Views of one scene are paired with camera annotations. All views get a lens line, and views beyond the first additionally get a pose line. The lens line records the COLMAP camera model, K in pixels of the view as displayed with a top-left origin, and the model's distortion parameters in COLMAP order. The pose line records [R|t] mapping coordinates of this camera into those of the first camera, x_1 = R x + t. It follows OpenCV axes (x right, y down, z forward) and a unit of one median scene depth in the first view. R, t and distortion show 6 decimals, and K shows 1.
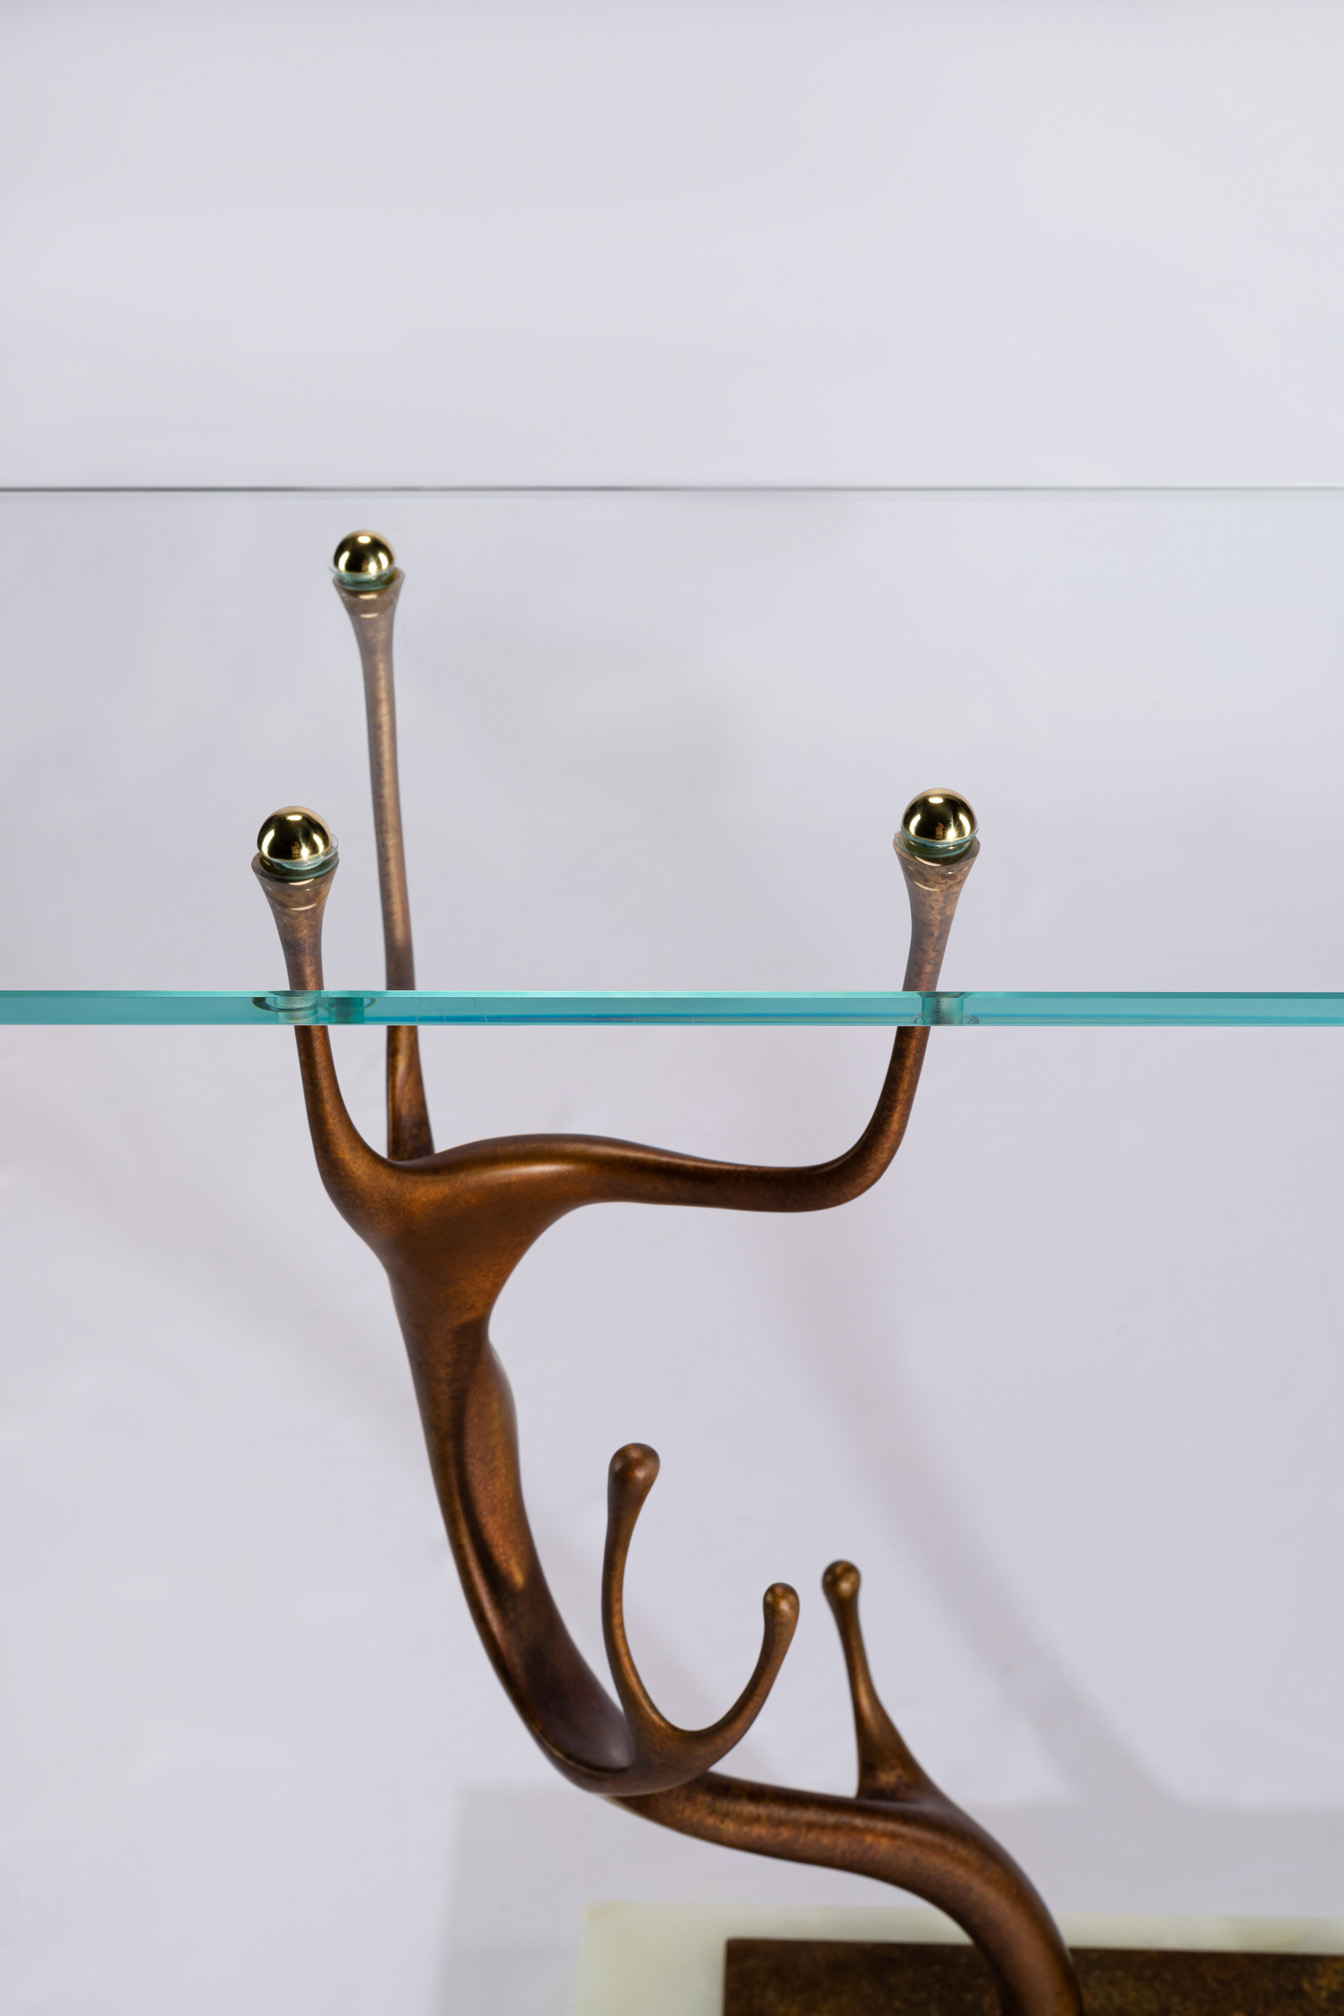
lens RADIAL K [[3037.9, 0, 672.0], [0, 3037.9, 1141.0], [0, 0, 1]] dist [0.010558, 0.031330]
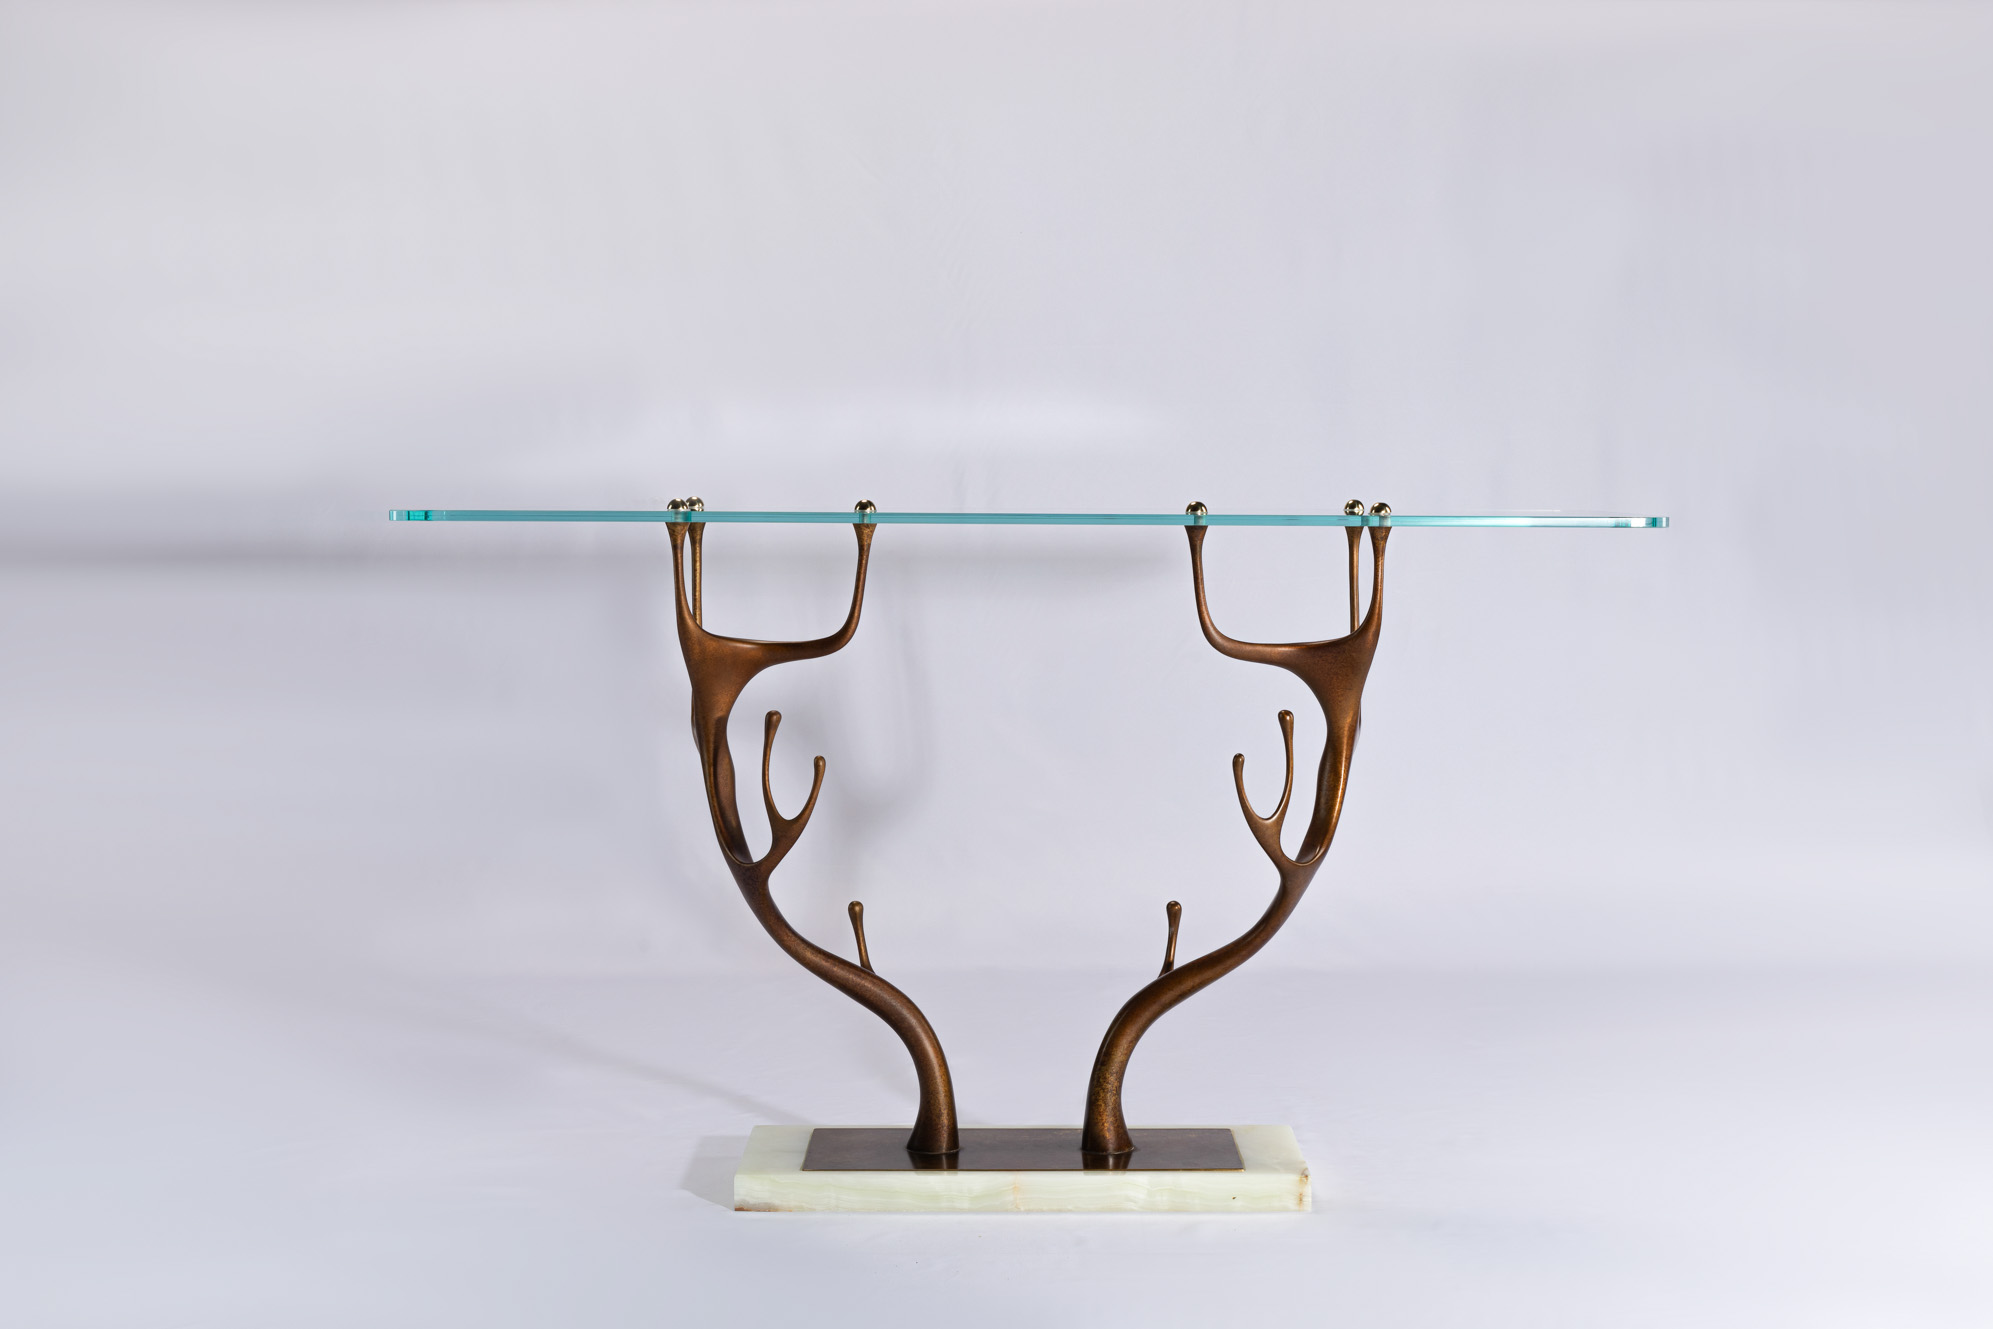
lens RADIAL K [[3003.2, 0, 996.5], [0, 3003.2, 664.5], [0, 0, 1]] dist [0.010558, 0.031330]
pose [[0.999187, 0.003959, 0.040129, 0.075577], [0.016431, 0.868834, -0.494830, 1.291105], [-0.036825, 0.495087, 0.868063, -1.412904]]
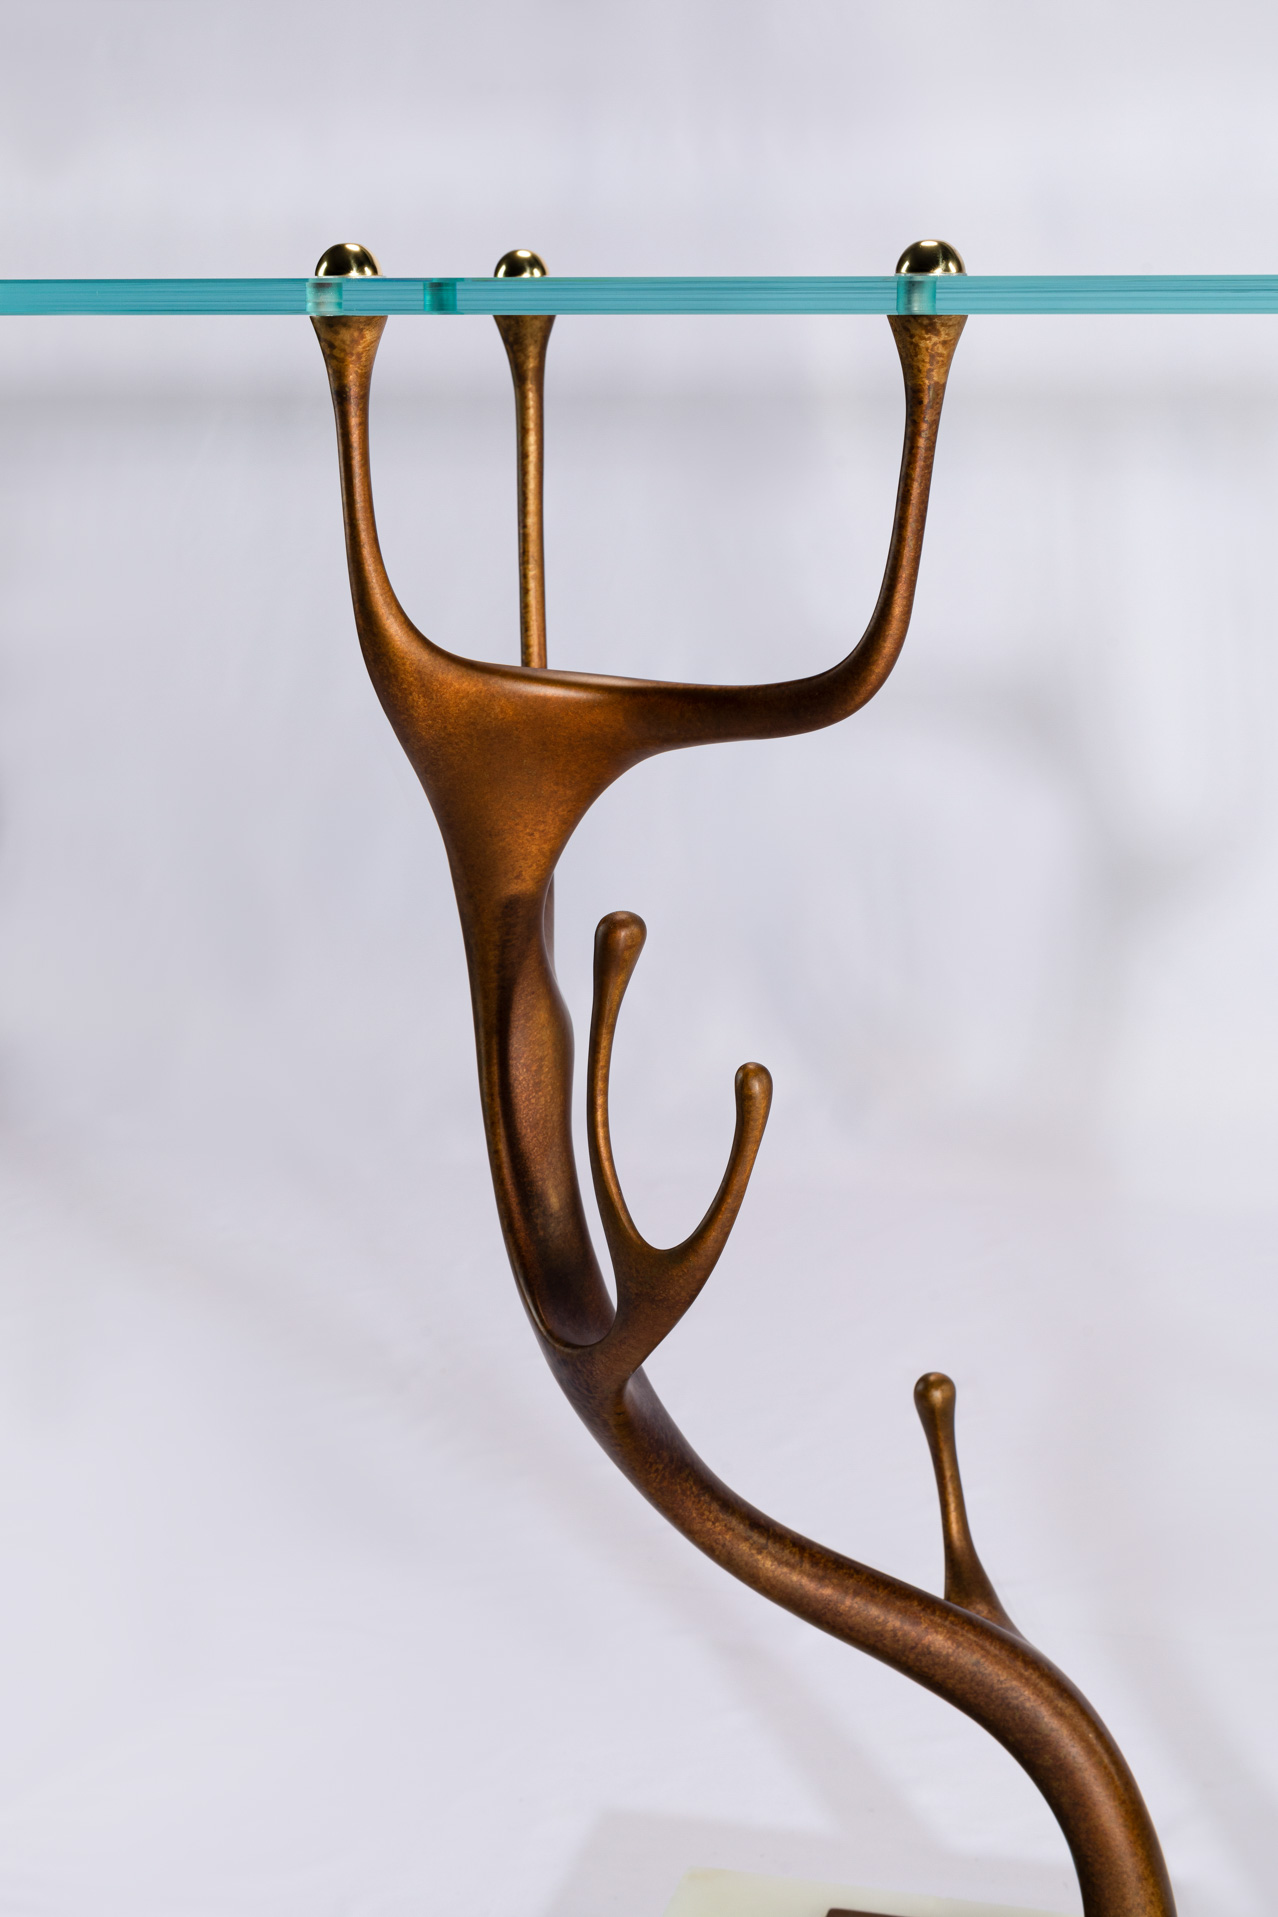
lens RADIAL K [[3019.6, 0, 565.0], [0, 3019.6, 957.5], [0, 0, 1]] dist [-0.003757, 0.016778]
pose [[0.971220, 0.044327, -0.234021, 0.165987], [-0.125231, 0.930796, -0.343419, 0.371726], [0.202603, 0.362842, 0.909559, 0.054565]]
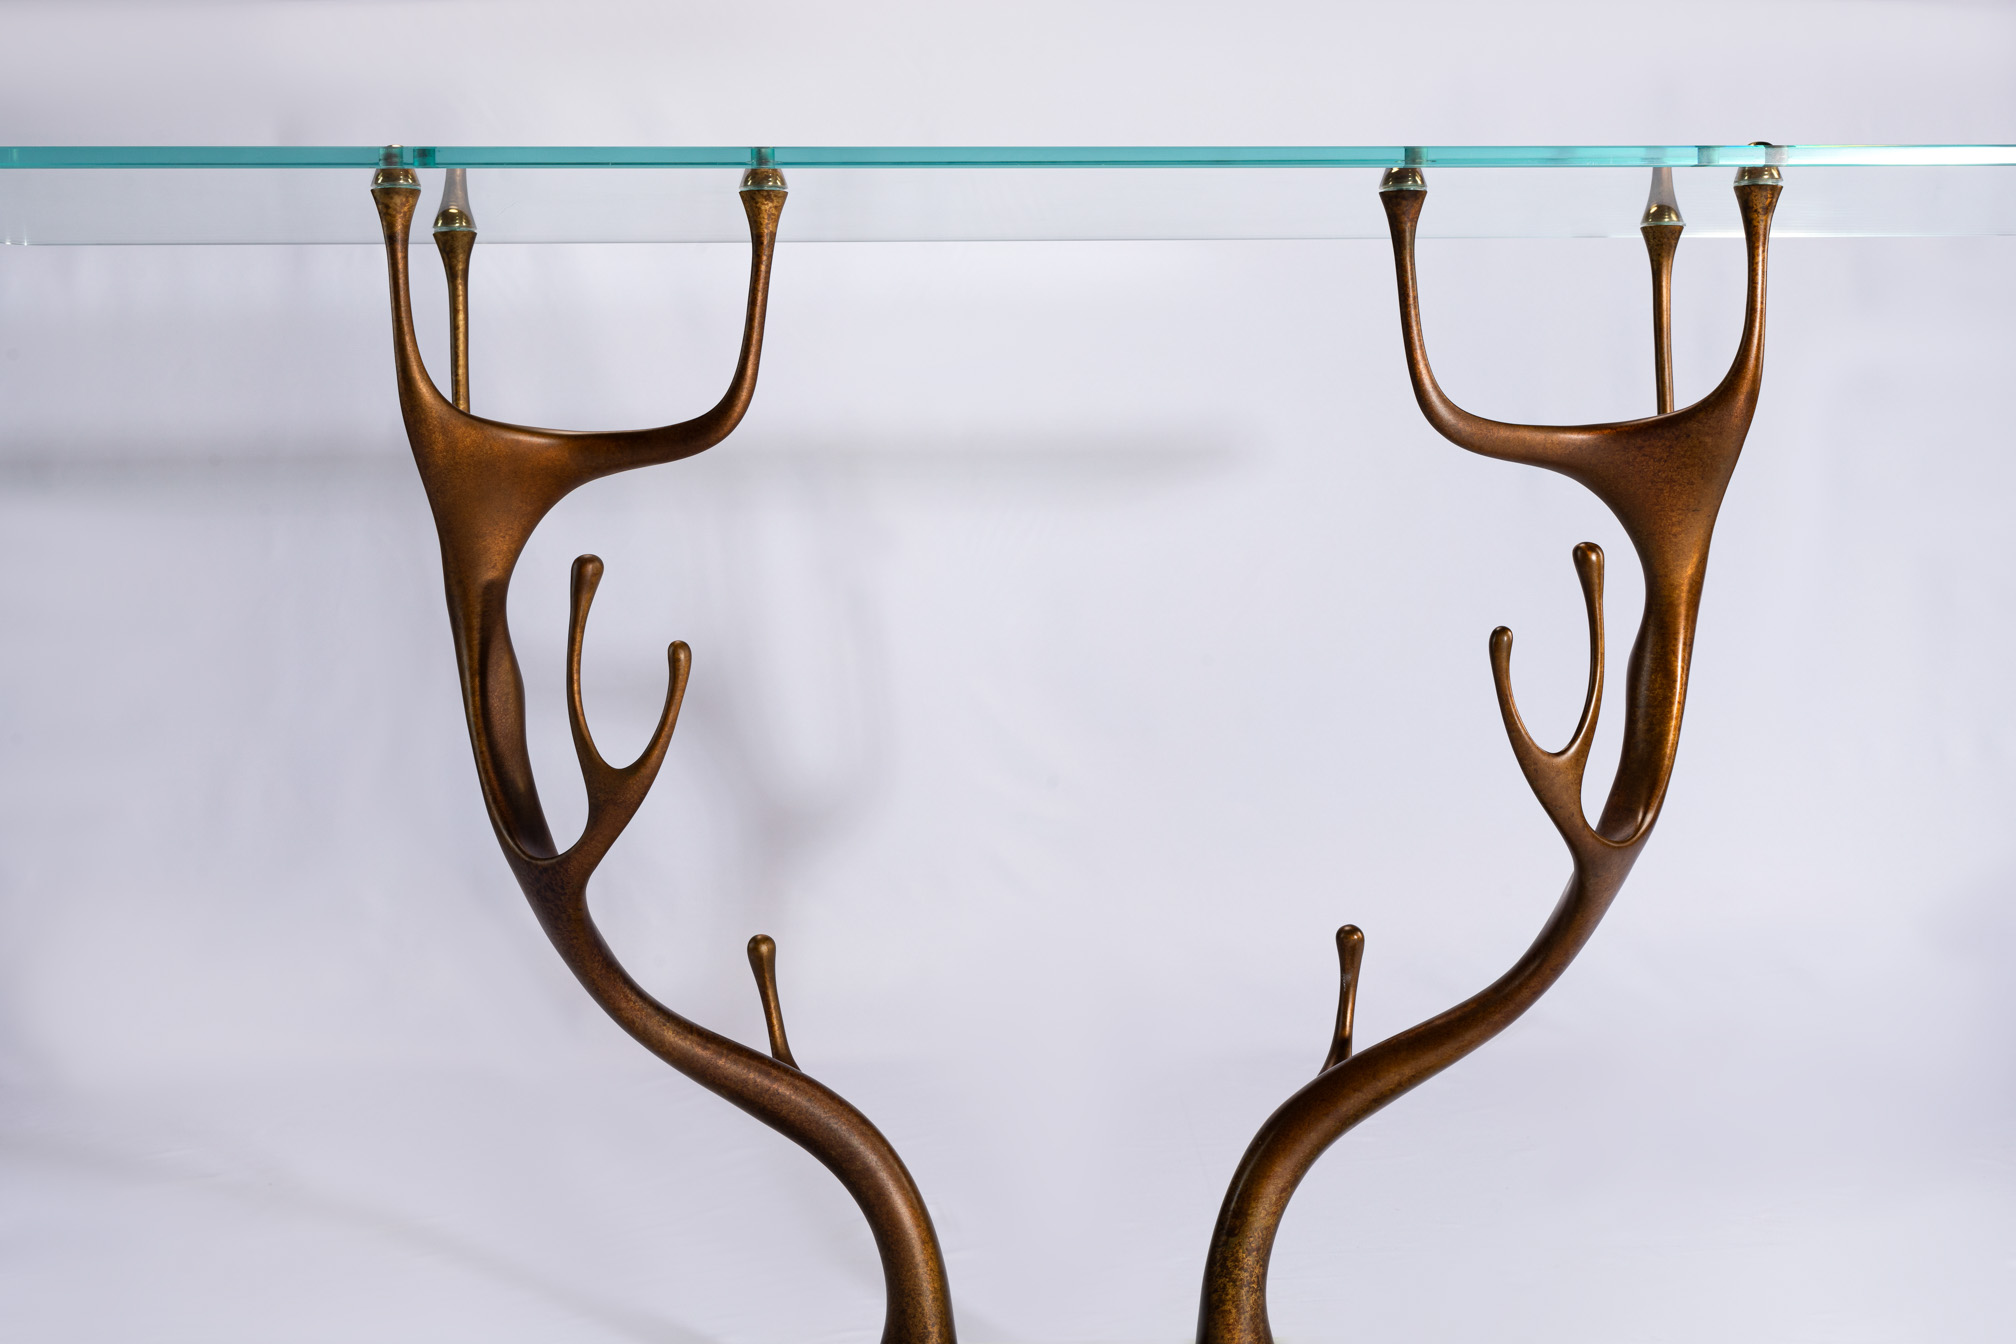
lens RADIAL K [[3037.9, 0, 1008.0], [0, 3037.9, 672.0], [0, 0, 1]] dist [0.010558, 0.031330]
pose [[0.998092, -0.010532, 0.060834, 0.089228], [0.040441, 0.856054, -0.515301, 0.793815], [-0.046650, 0.516778, 0.854847, -0.292879]]
